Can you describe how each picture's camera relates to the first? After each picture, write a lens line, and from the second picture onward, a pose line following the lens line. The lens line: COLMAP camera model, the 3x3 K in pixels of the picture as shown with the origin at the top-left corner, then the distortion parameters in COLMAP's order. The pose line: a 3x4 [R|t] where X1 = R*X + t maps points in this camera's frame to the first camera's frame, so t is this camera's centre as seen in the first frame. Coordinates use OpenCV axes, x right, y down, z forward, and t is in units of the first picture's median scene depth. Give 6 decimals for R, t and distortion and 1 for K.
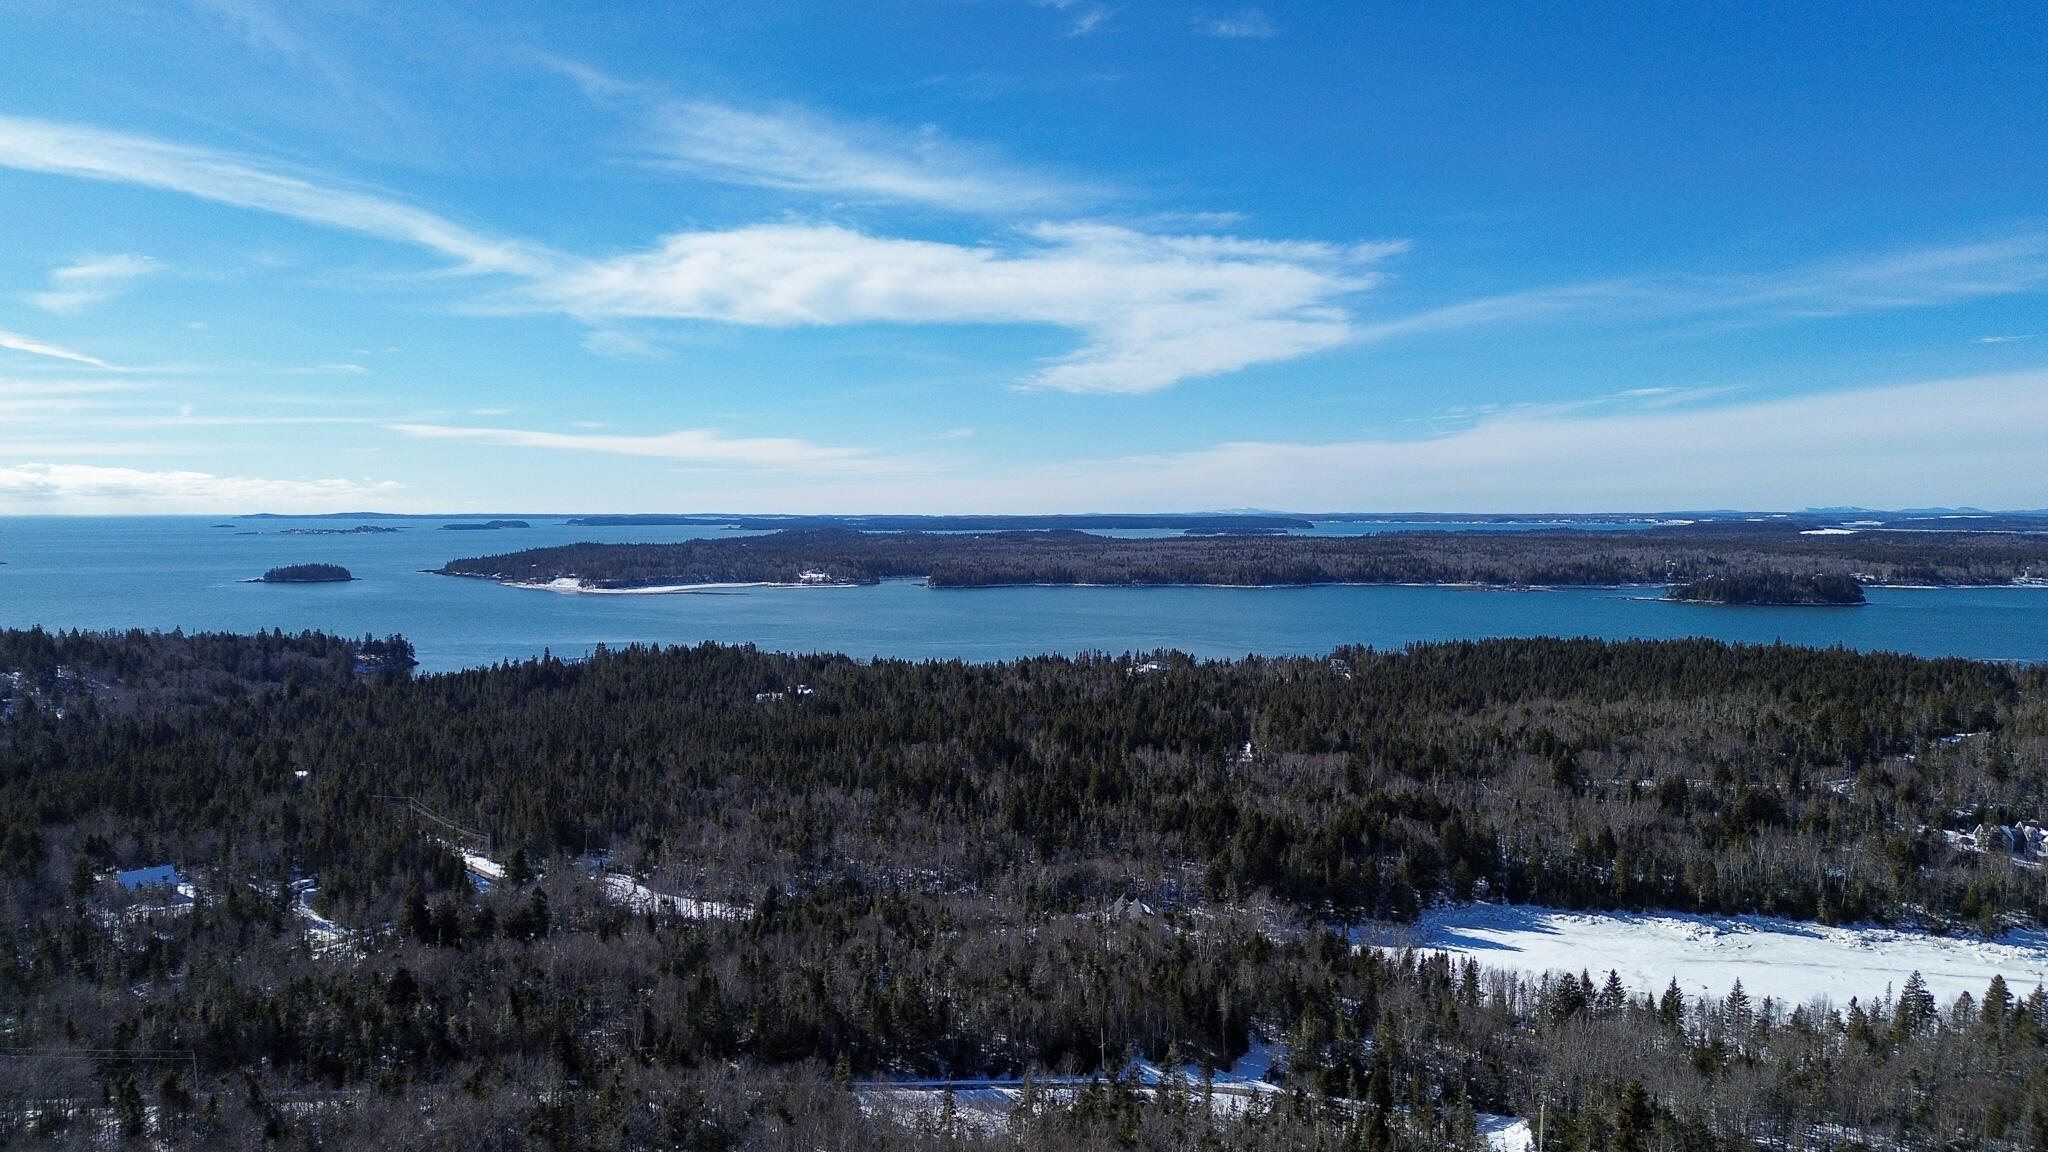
lens RADIAL K [[1432.9, 0, 1031.3], [0, 1432.9, 612.8], [0, 0, 1]] dist [0.087246, -0.090076]
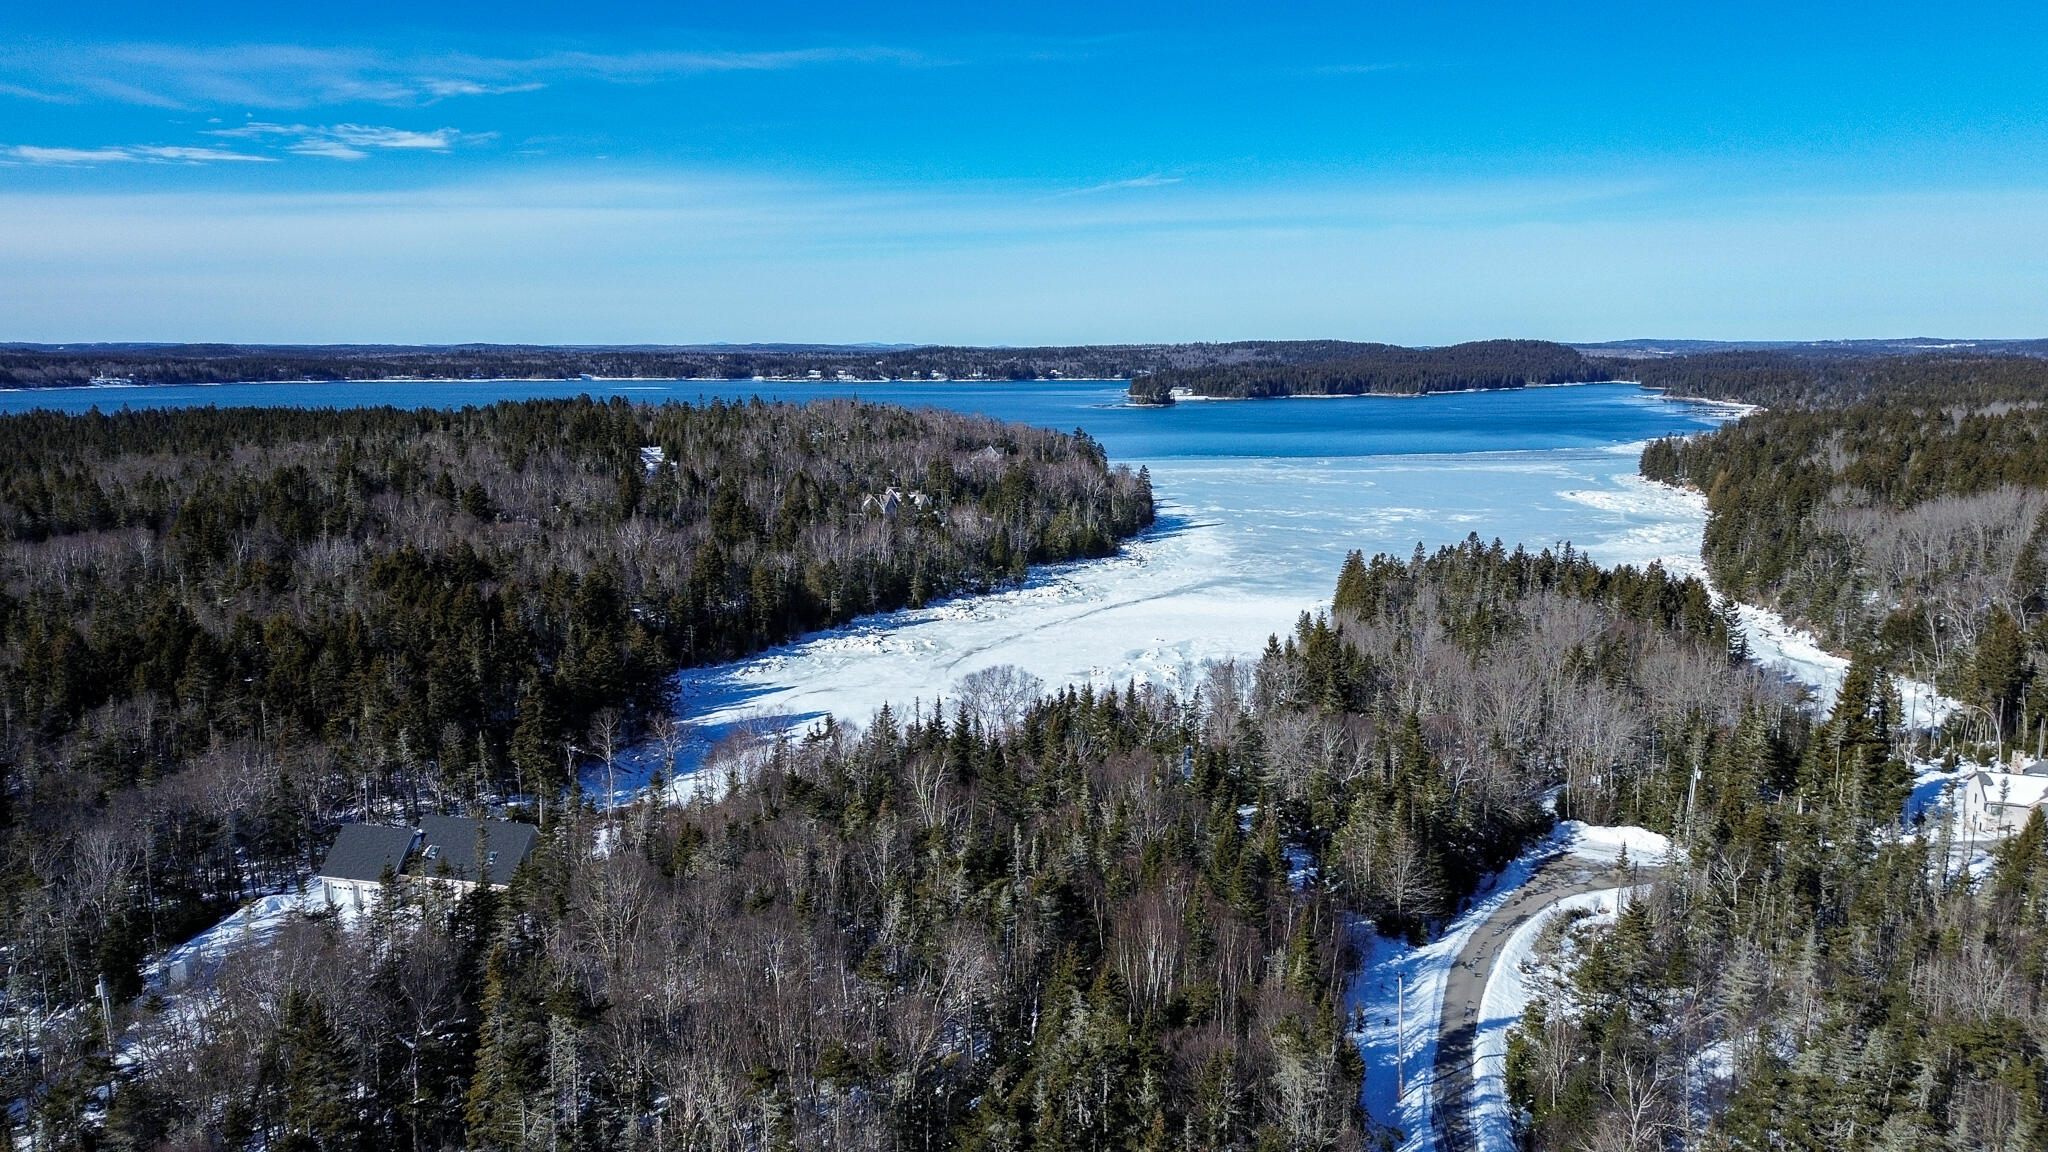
lens RADIAL K [[1432.9, 0, 1026.7], [0, 1432.9, 582.7], [0, 0, 1]] dist [0.087246, -0.090076]
pose [[0.317635, -0.155336, 0.935403, -0.179175], [0.069412, 0.987653, 0.140443, 0.066938], [-0.945669, 0.020318, 0.324495, 0.529370]]
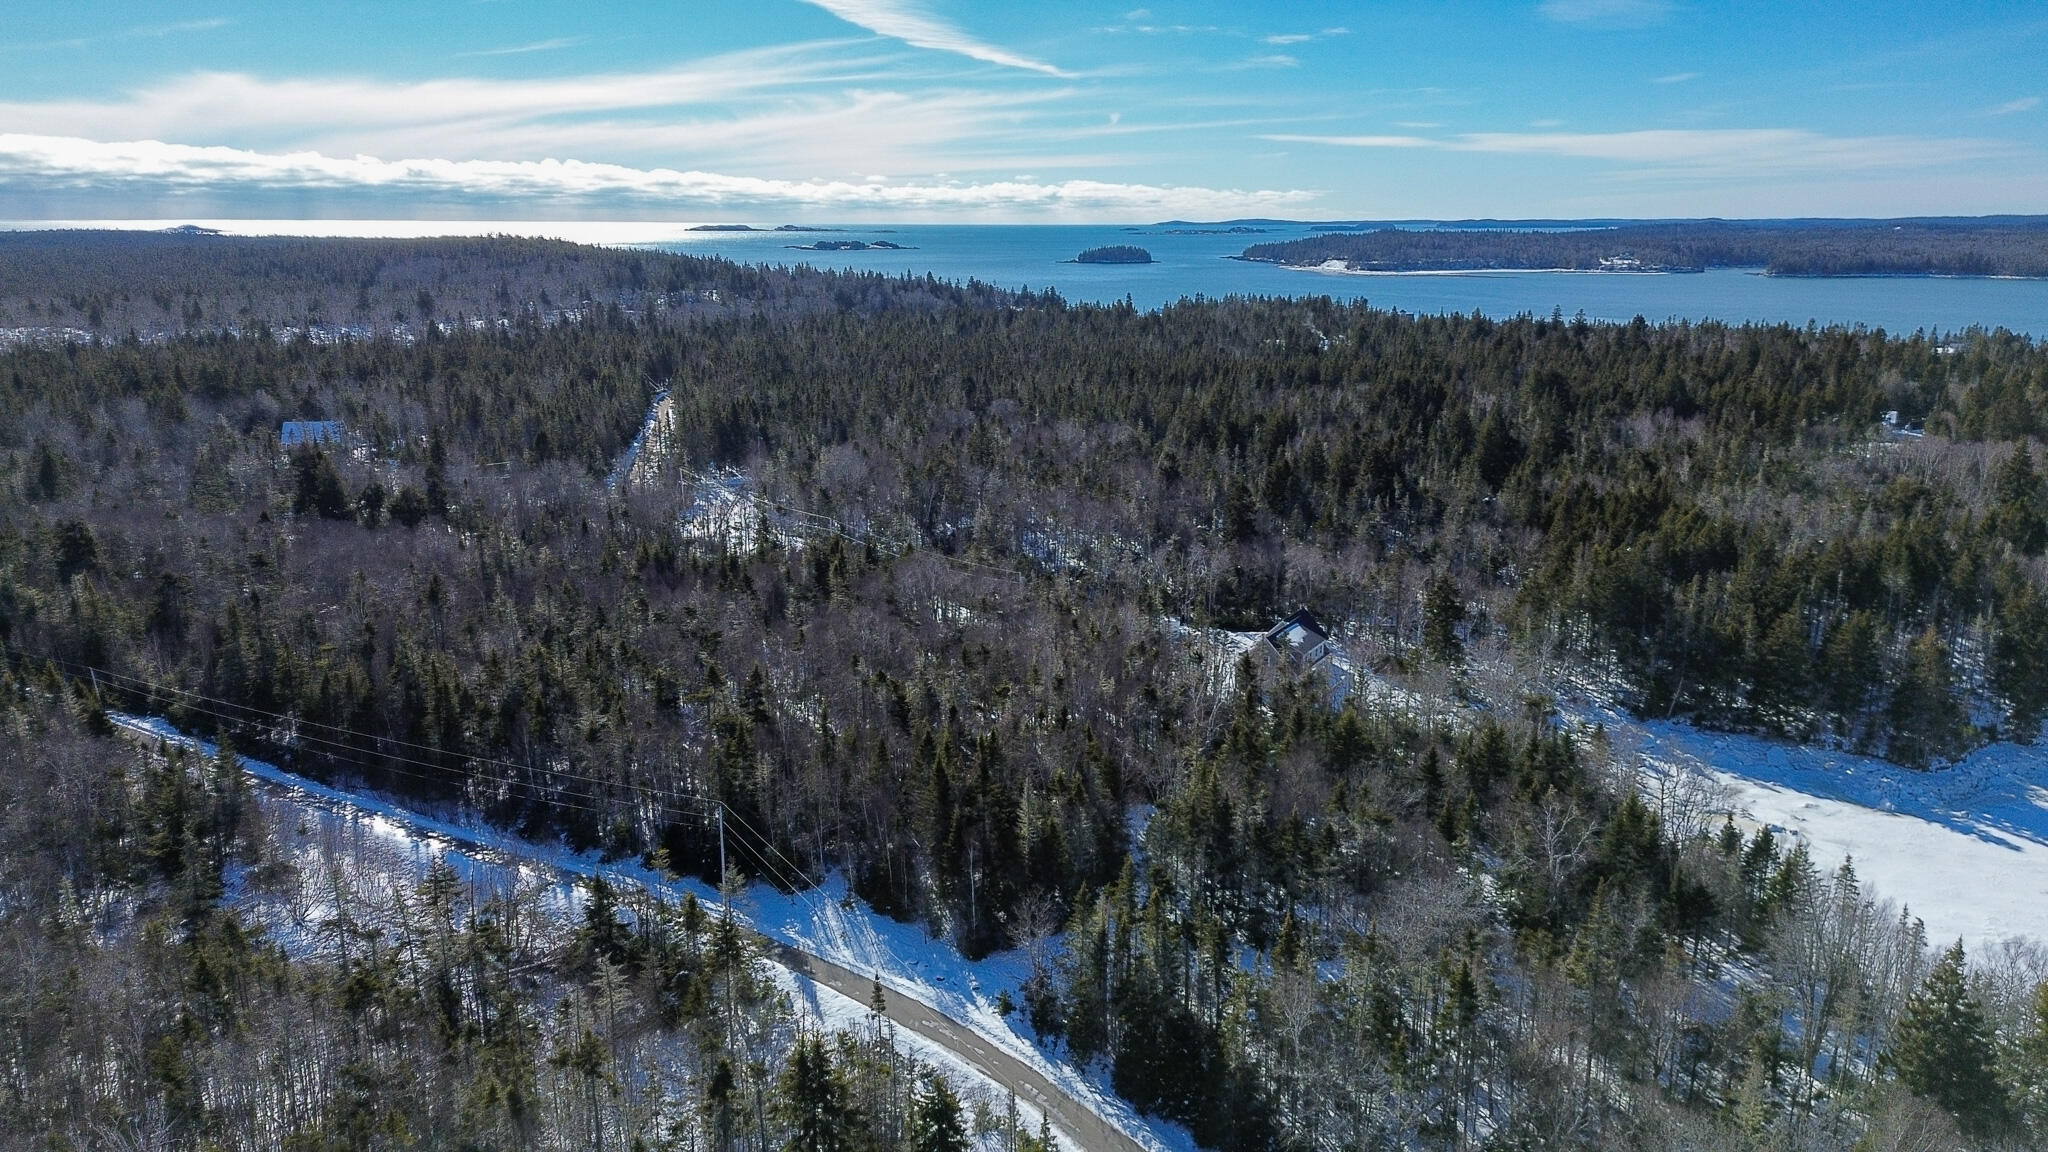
lens RADIAL K [[1432.9, 0, 1025.6], [0, 1432.9, 610.0], [0, 0, 1]] dist [0.087246, -0.090076]
pose [[0.830257, 0.146223, -0.537859, 0.209486], [-0.040745, 0.978316, 0.203071, 0.066411], [0.555889, -0.146686, 0.818211, 0.368517]]
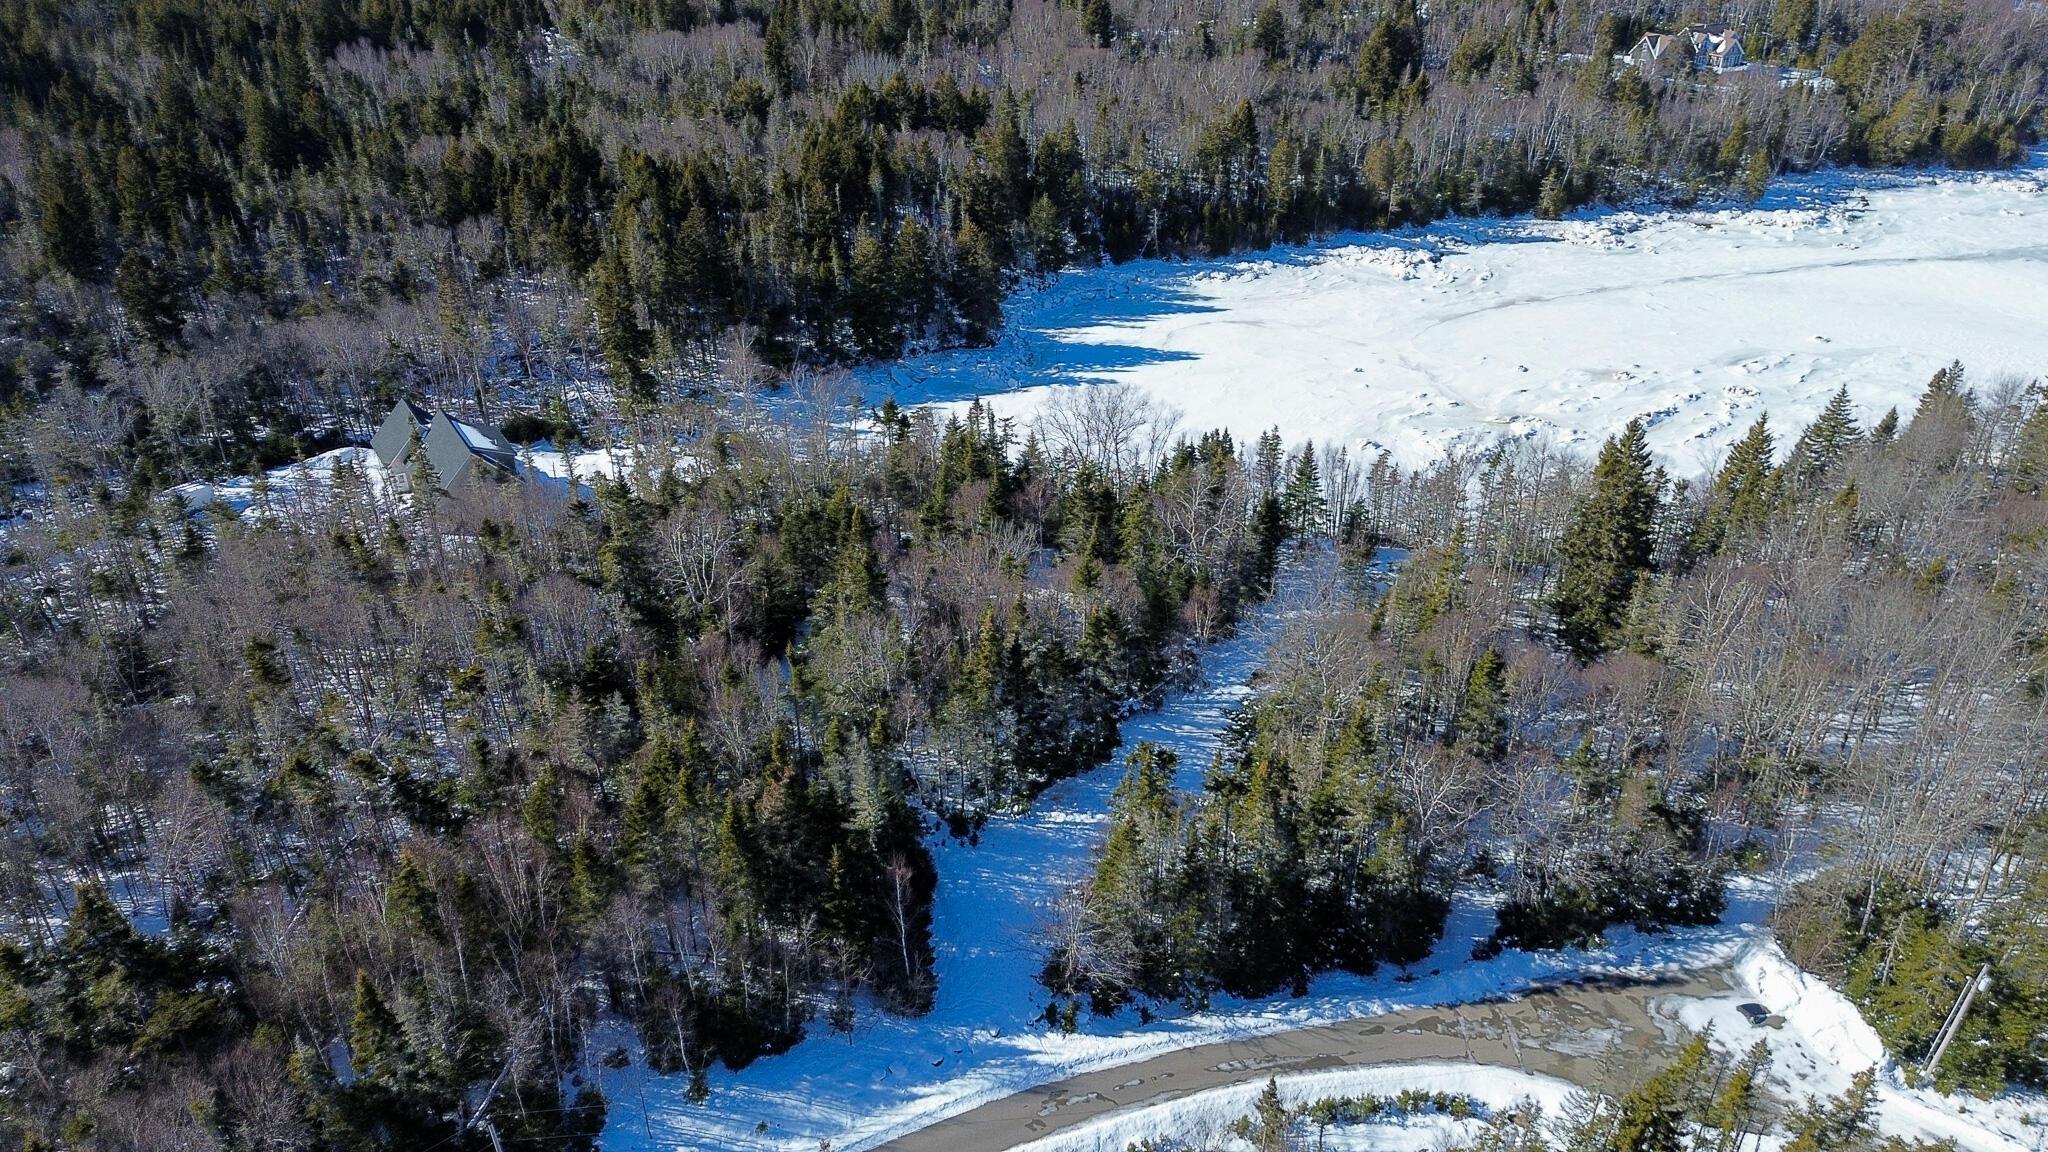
lens RADIAL K [[1432.9, 0, 1028.6], [0, 1432.9, 572.9], [0, 0, 1]] dist [0.087246, -0.090076]
pose [[0.873254, -0.245812, 0.420719, 0.026031], [0.045633, 0.900890, 0.431643, 0.053050], [-0.485125, -0.357735, 0.797922, 0.431626]]
